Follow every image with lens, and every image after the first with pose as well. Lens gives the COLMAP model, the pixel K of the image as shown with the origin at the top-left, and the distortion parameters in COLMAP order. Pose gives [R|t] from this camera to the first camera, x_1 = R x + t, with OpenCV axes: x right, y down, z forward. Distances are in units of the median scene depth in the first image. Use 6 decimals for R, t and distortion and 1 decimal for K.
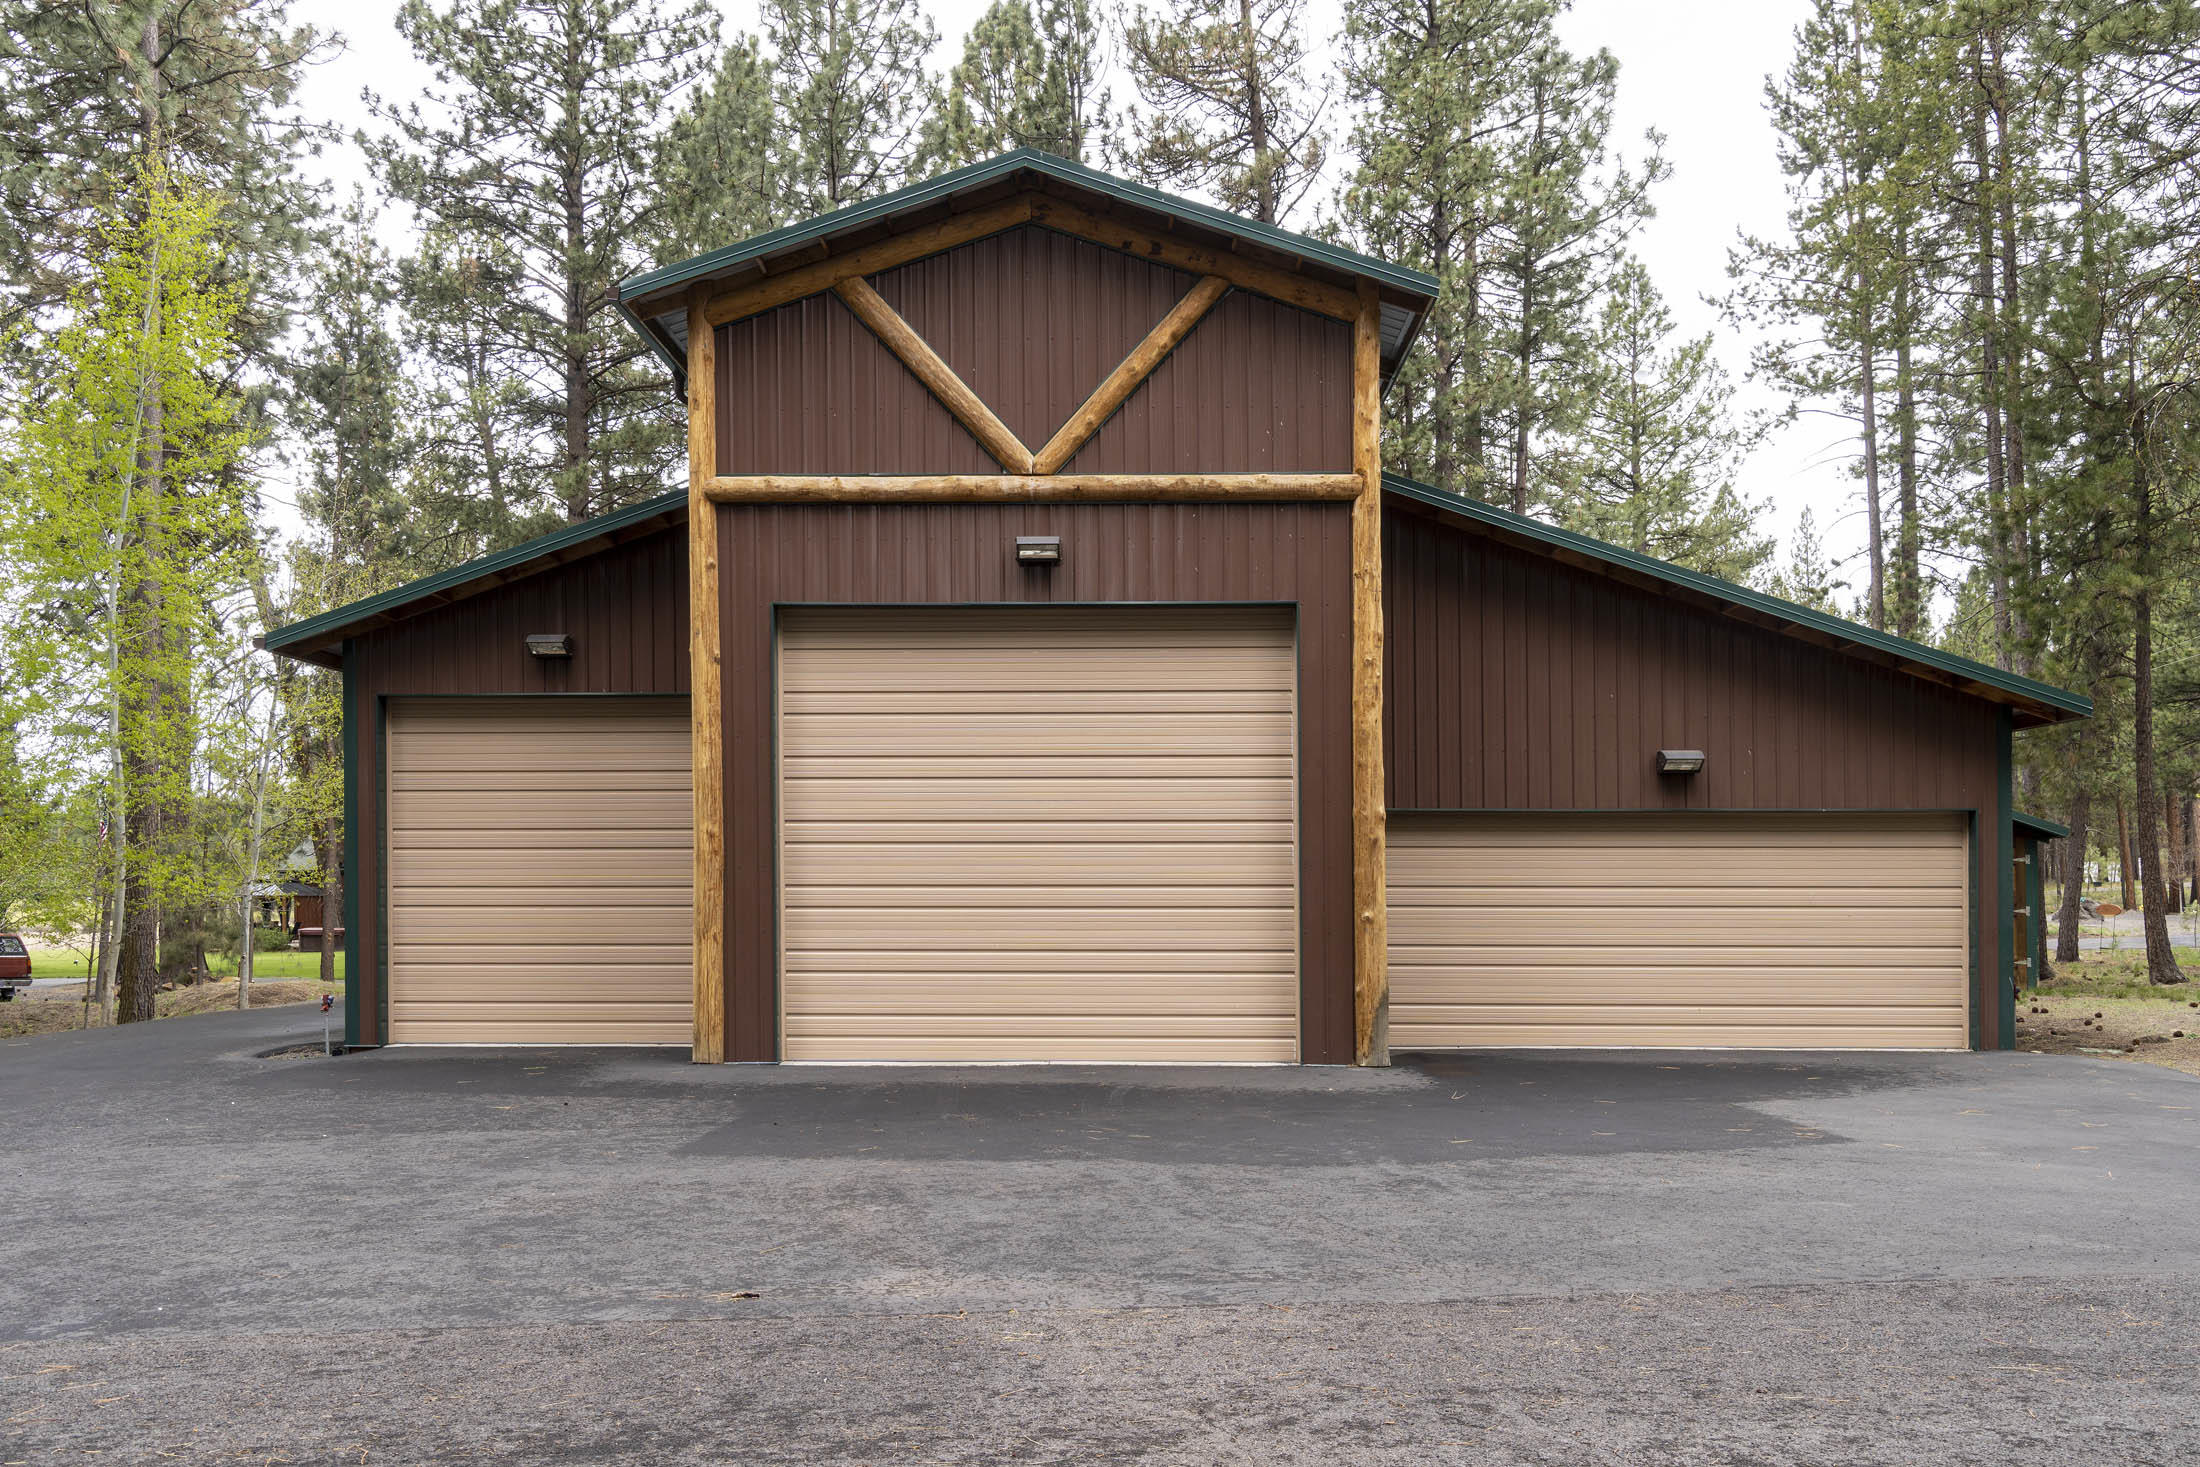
lens RADIAL K [[1689.6, 0, 1101.8], [0, 1689.6, 818.8], [0, 0, 1]] dist [-0.000401, 0.000161]
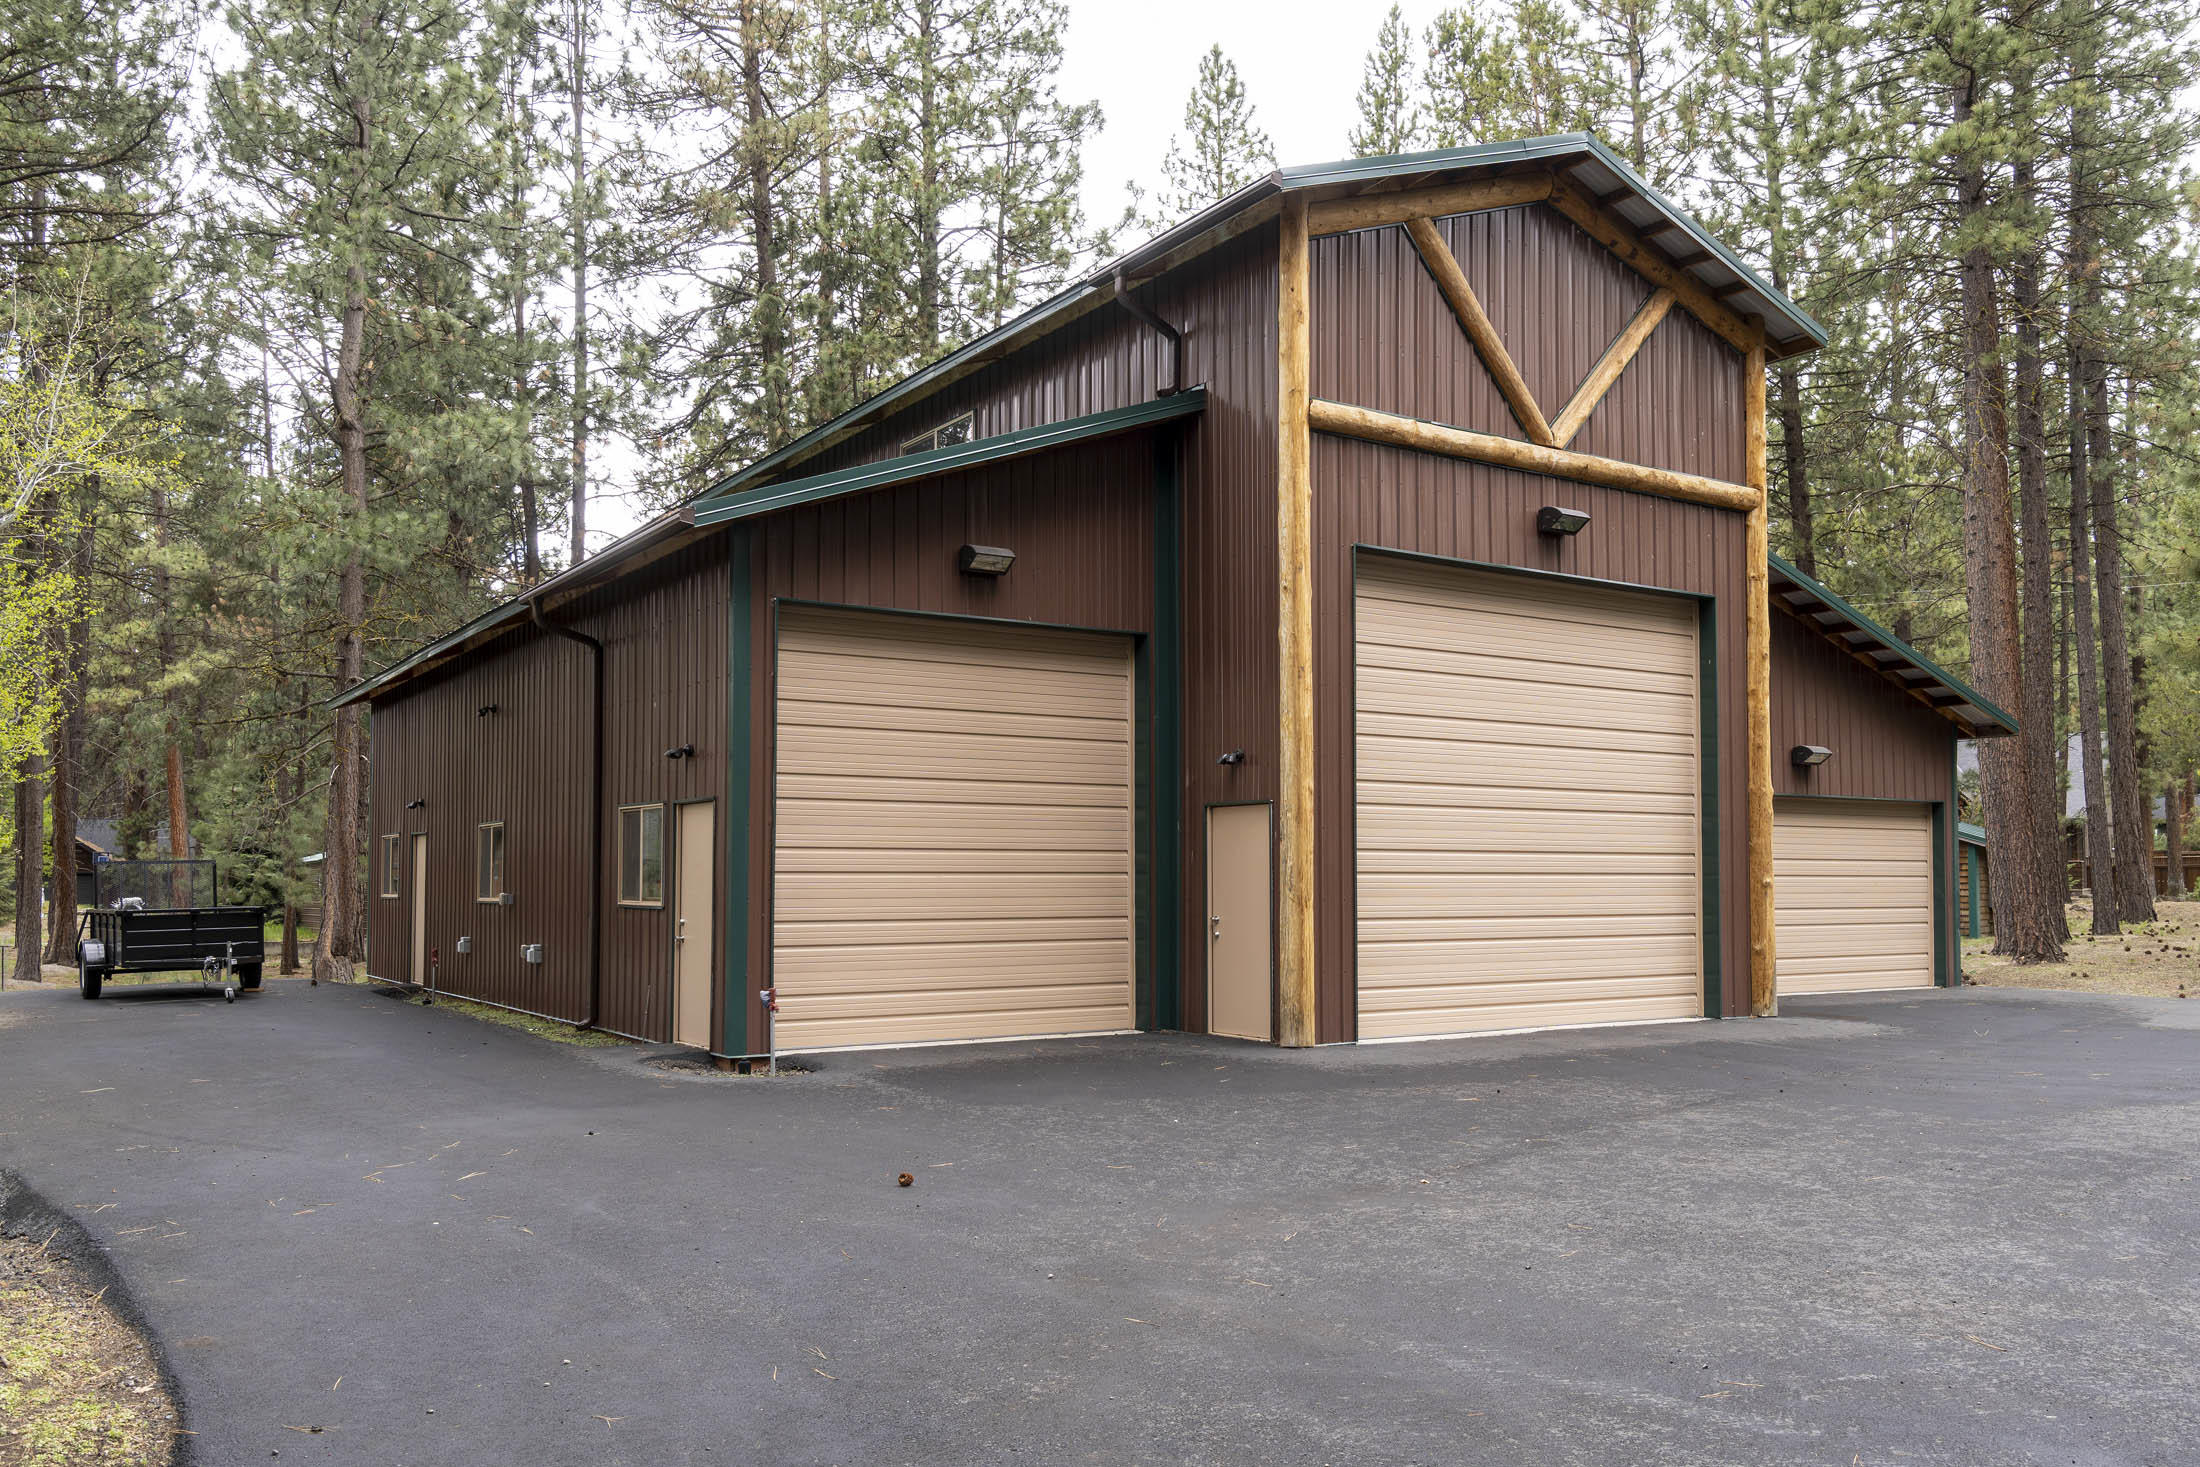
lens RADIAL K [[1731.2, 0, 1100.0], [0, 1731.2, 733.5], [0, 0, 1]] dist [-0.003777, -0.000301]
pose [[0.825404, 0.049797, 0.562342, -0.839878], [-0.034354, 0.998687, -0.038013, 0.016917], [-0.563497, 0.012057, 0.826030, 0.294976]]
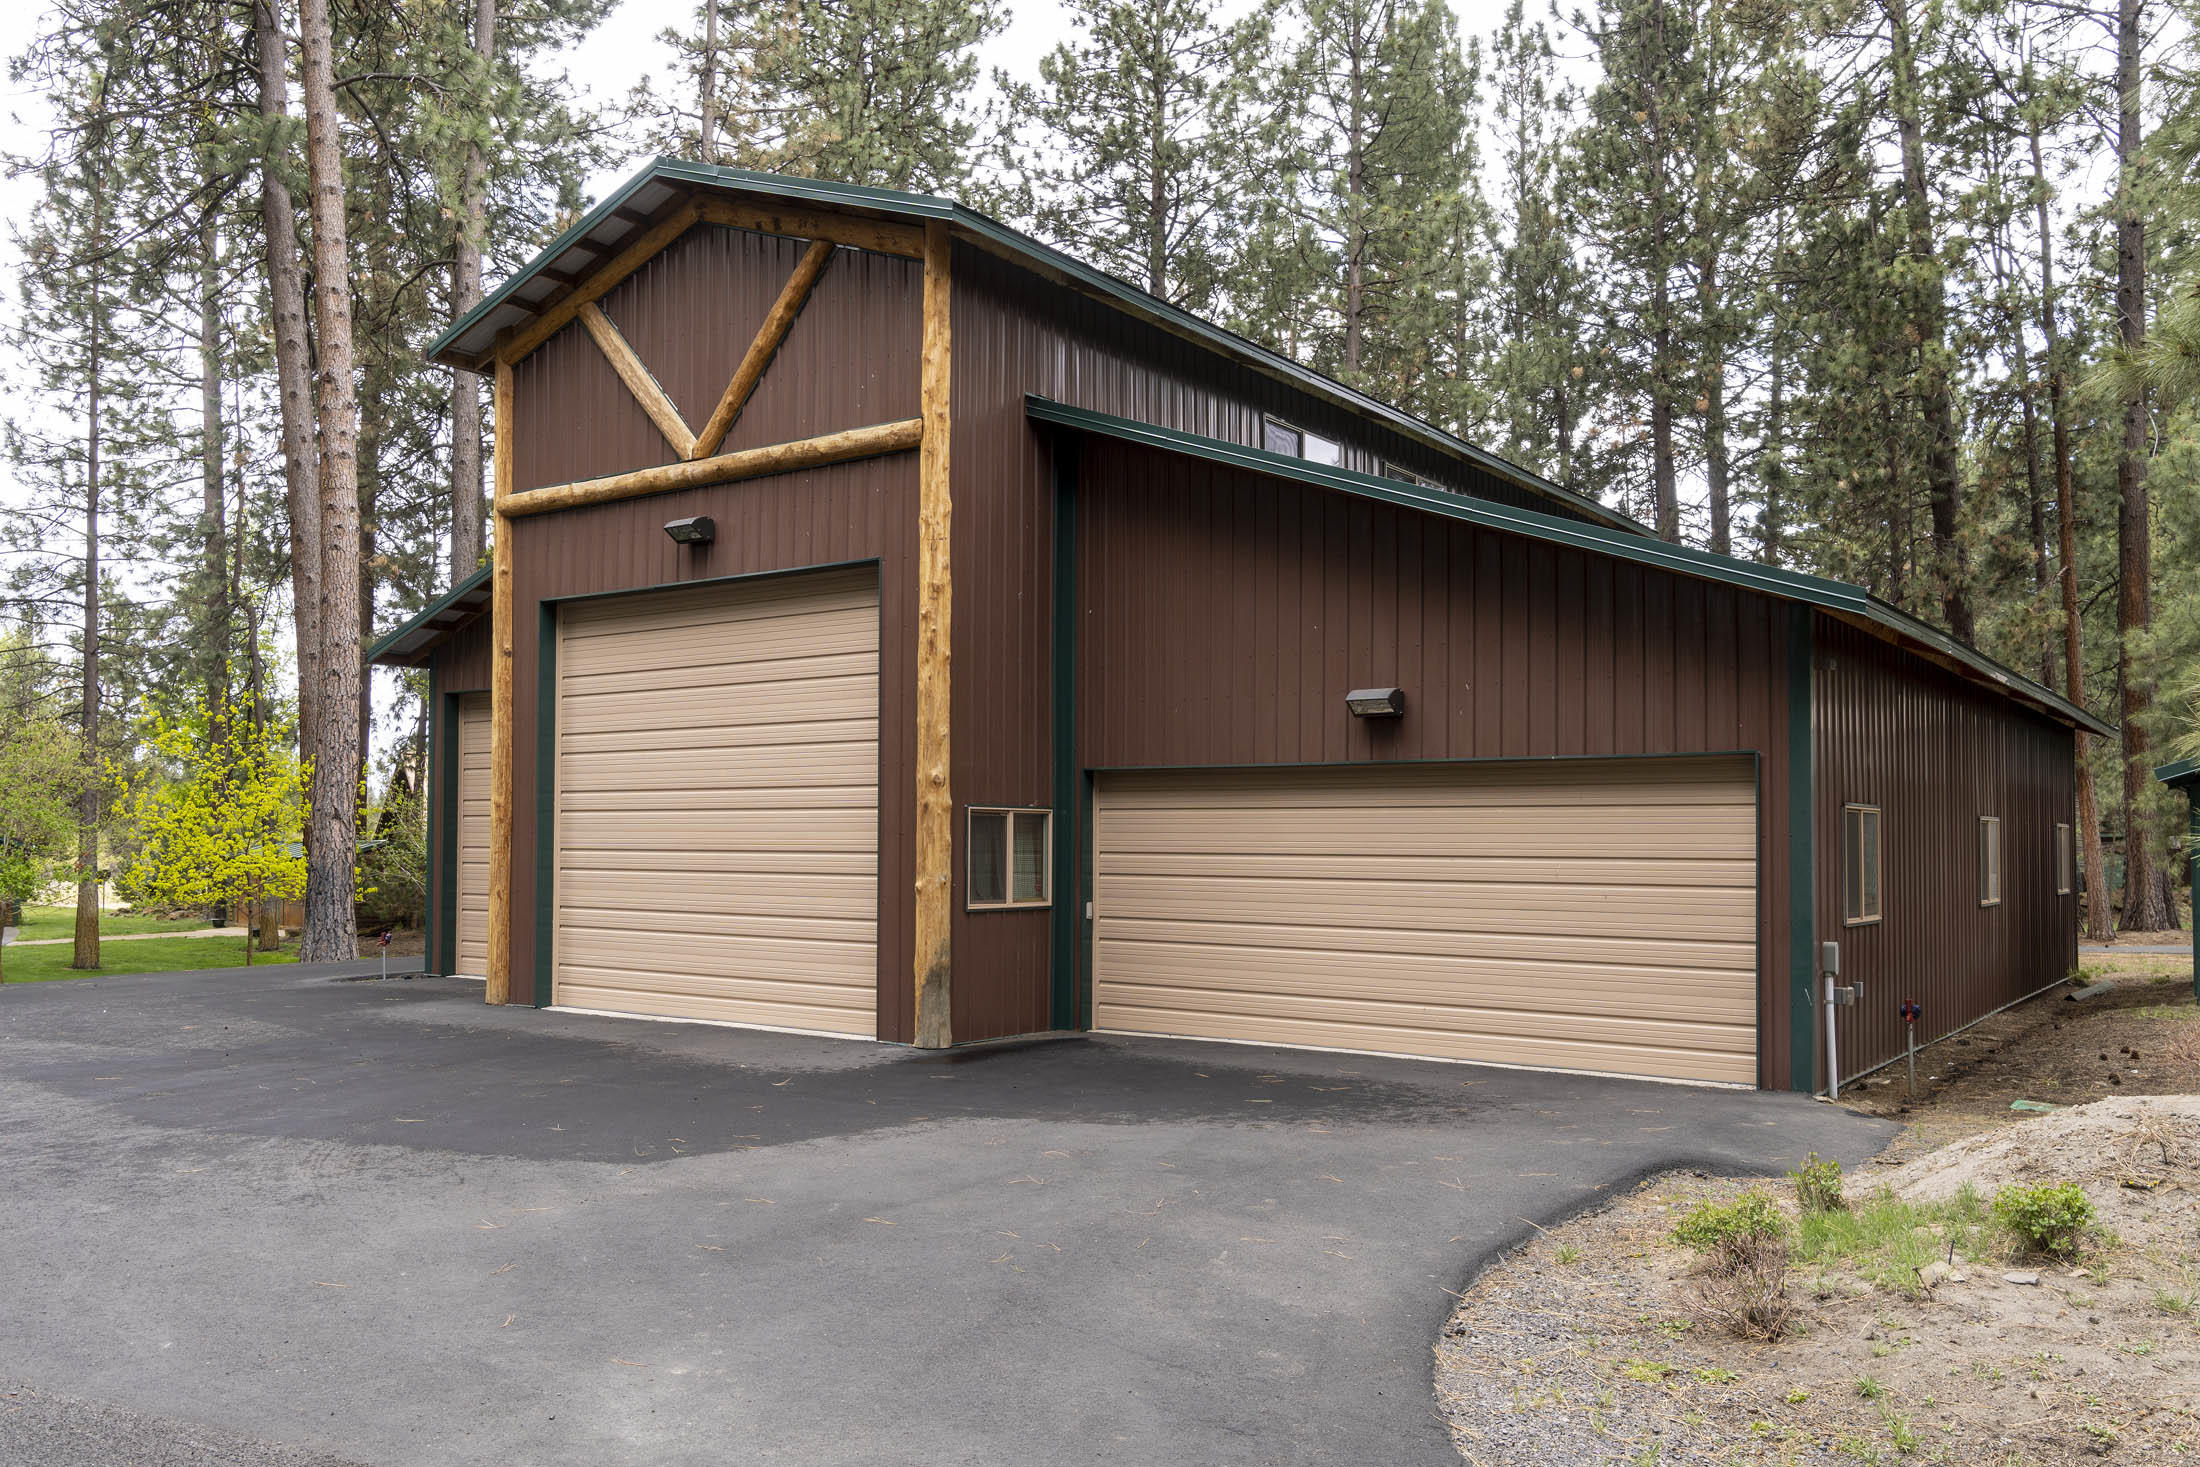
lens RADIAL K [[1731.2, 0, 1100.0], [0, 1731.2, 733.5], [0, 0, 1]] dist [-0.003777, -0.000301]
pose [[0.820939, -0.032903, -0.570067, 0.774727], [0.021711, 0.999415, -0.026419, 0.000598], [0.570603, 0.009312, 0.821173, 0.259523]]
